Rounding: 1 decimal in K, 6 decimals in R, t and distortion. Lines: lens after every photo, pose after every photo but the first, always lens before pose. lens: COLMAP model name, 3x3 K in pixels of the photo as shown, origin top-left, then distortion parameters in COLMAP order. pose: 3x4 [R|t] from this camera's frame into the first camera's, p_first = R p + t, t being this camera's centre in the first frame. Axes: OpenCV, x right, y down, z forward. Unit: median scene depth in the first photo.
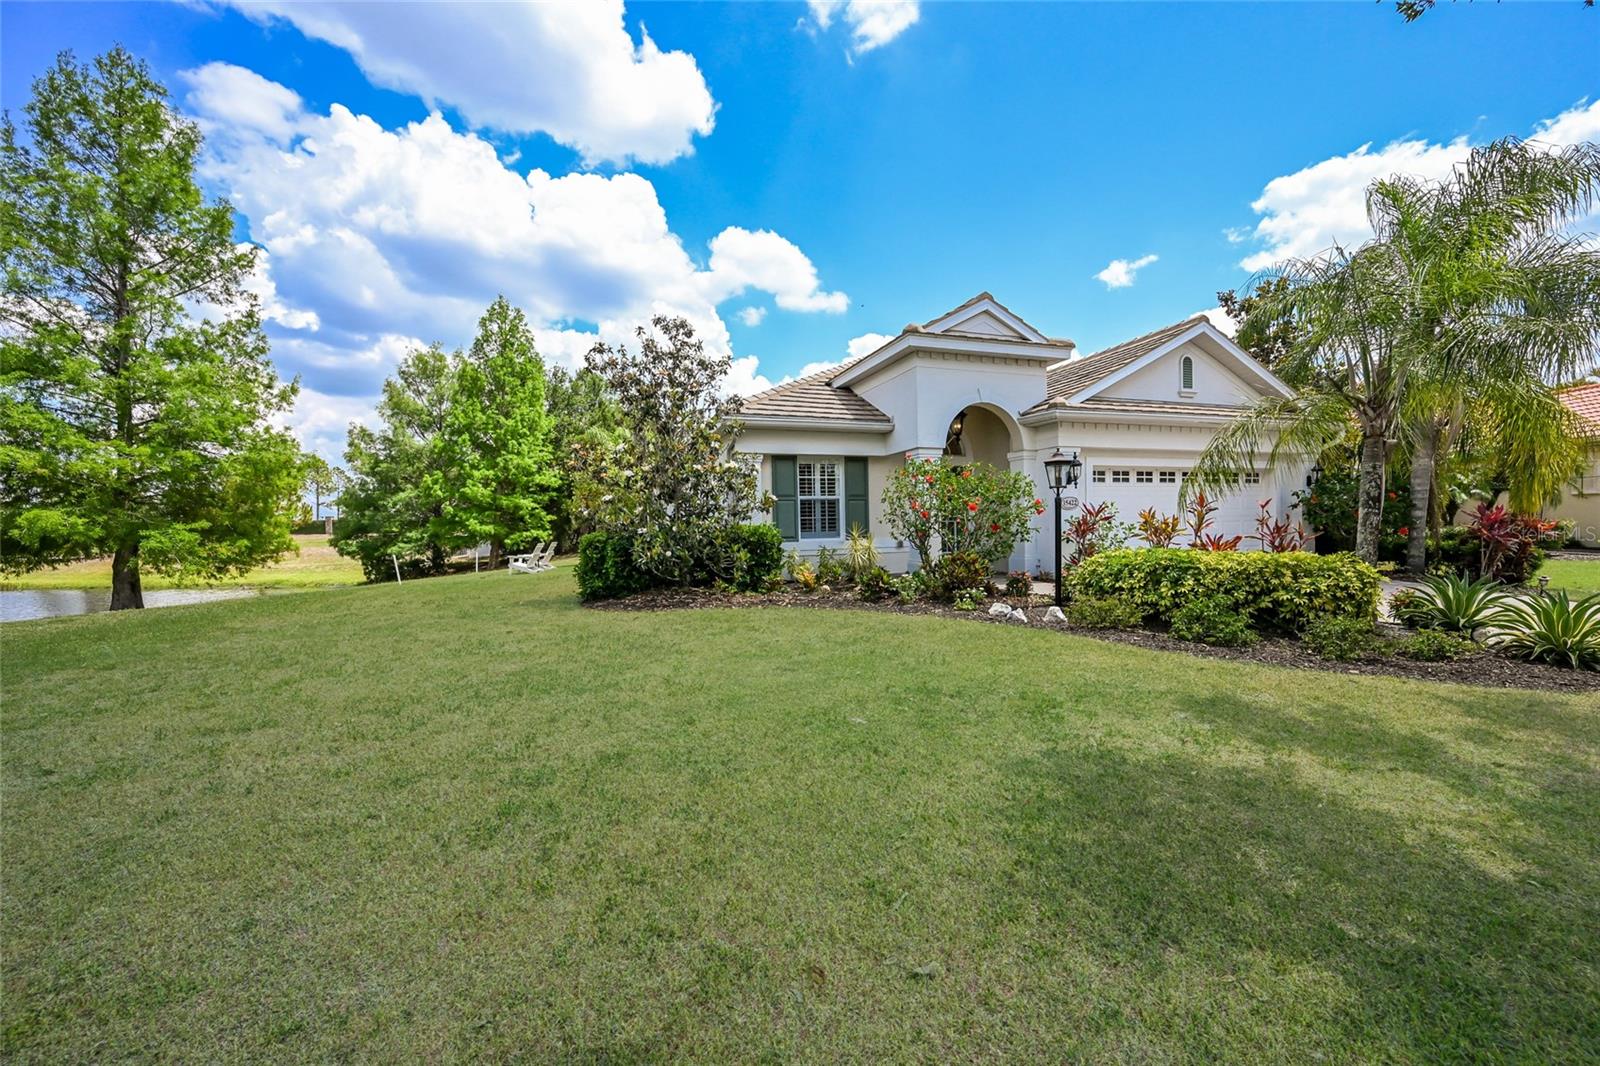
lens RADIAL K [[631.1, 0, 807.1], [0, 631.1, 541.8], [0, 0, 1]] dist [0.000114, 0.000060]
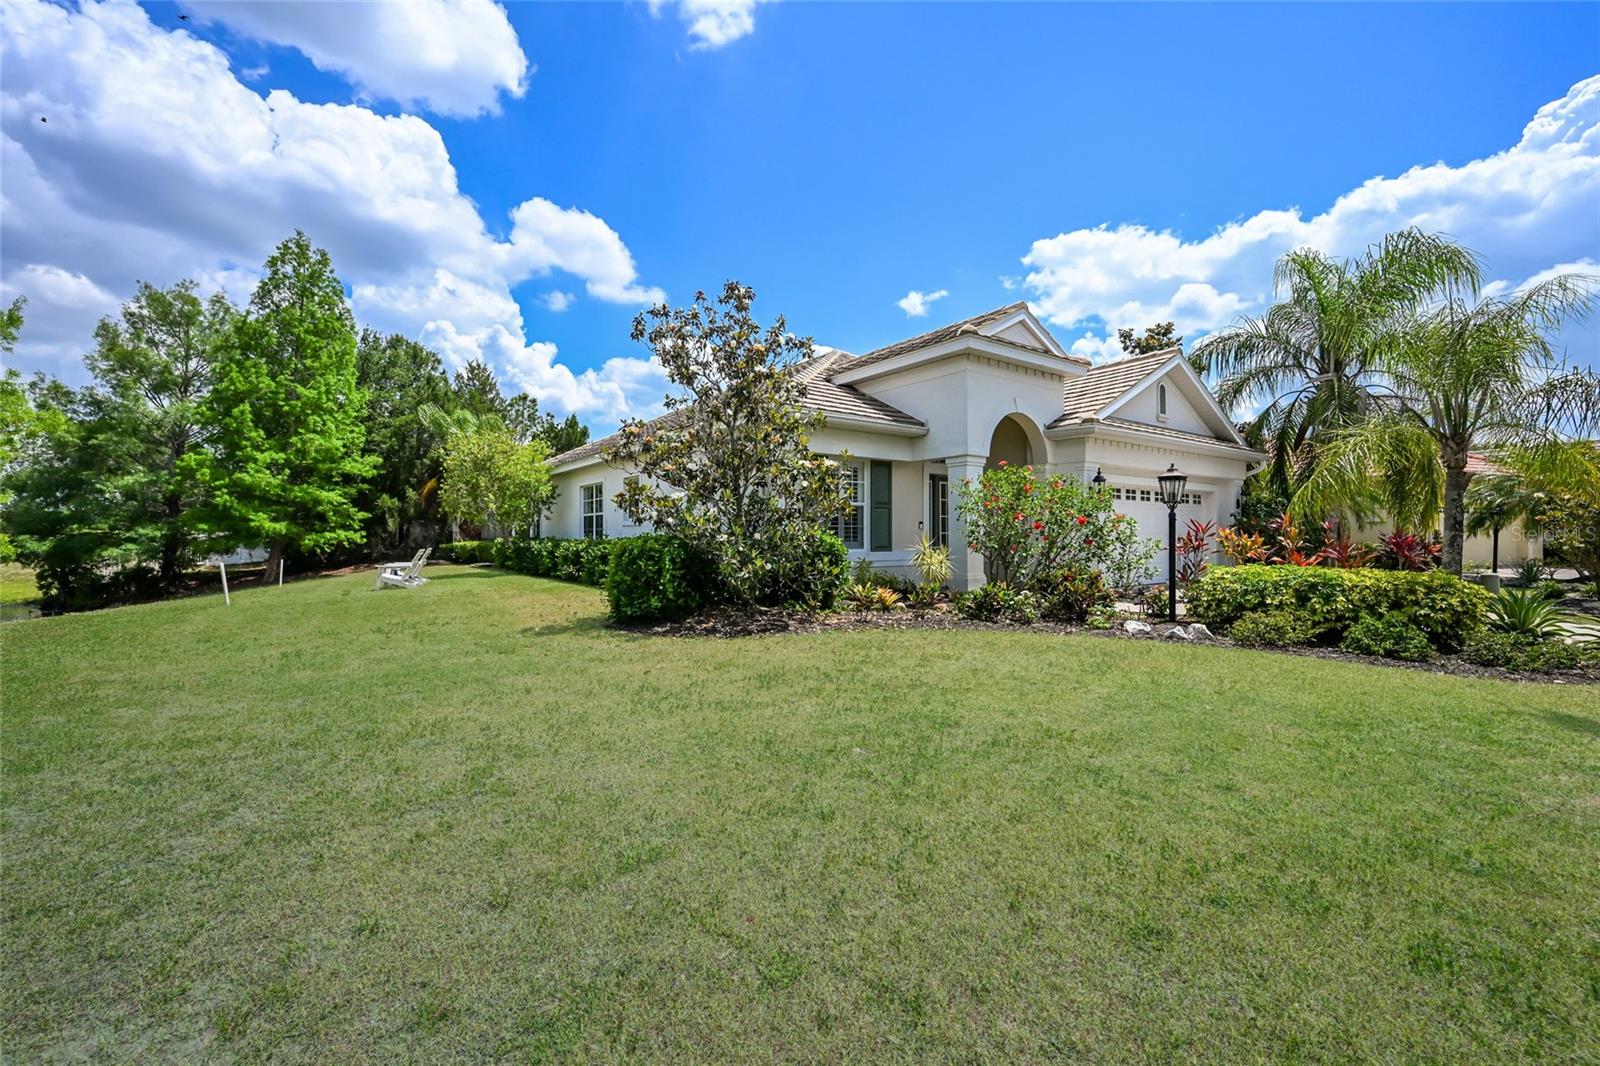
lens RADIAL K [[644.8, 0, 800.0], [0, 644.8, 533.0], [0, 0, 1]] dist [0.001074, 0.000184]
pose [[0.954629, 0.018532, 0.297219, -0.121678], [-0.011541, 0.999614, -0.025259, -0.001634], [-0.297573, 0.020683, 0.954475, 0.053609]]
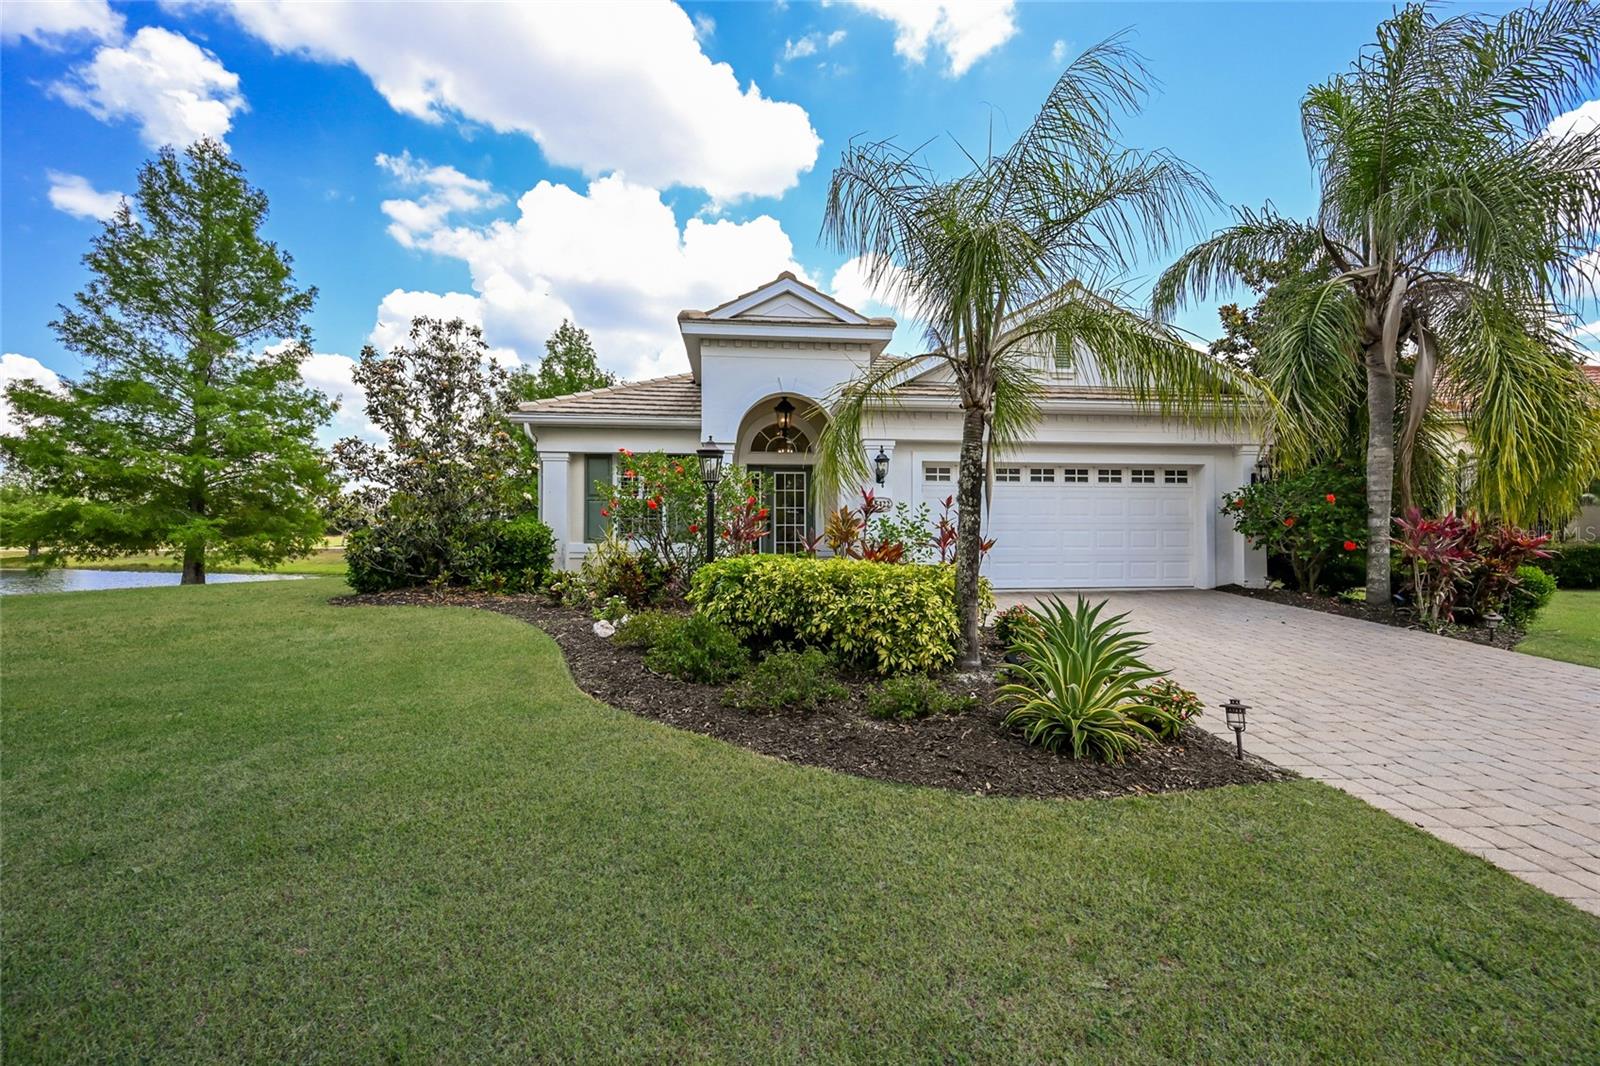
lens RADIAL K [[598.7, 0, 803.3], [0, 598.7, 502.7], [0, 0, 1]] dist [0.007005, 0.000009]
pose [[0.975998, 0.005699, -0.217707, 0.175756], [-0.019473, 0.997937, -0.061173, -0.004770], [0.216909, 0.063945, 0.974095, 0.067952]]
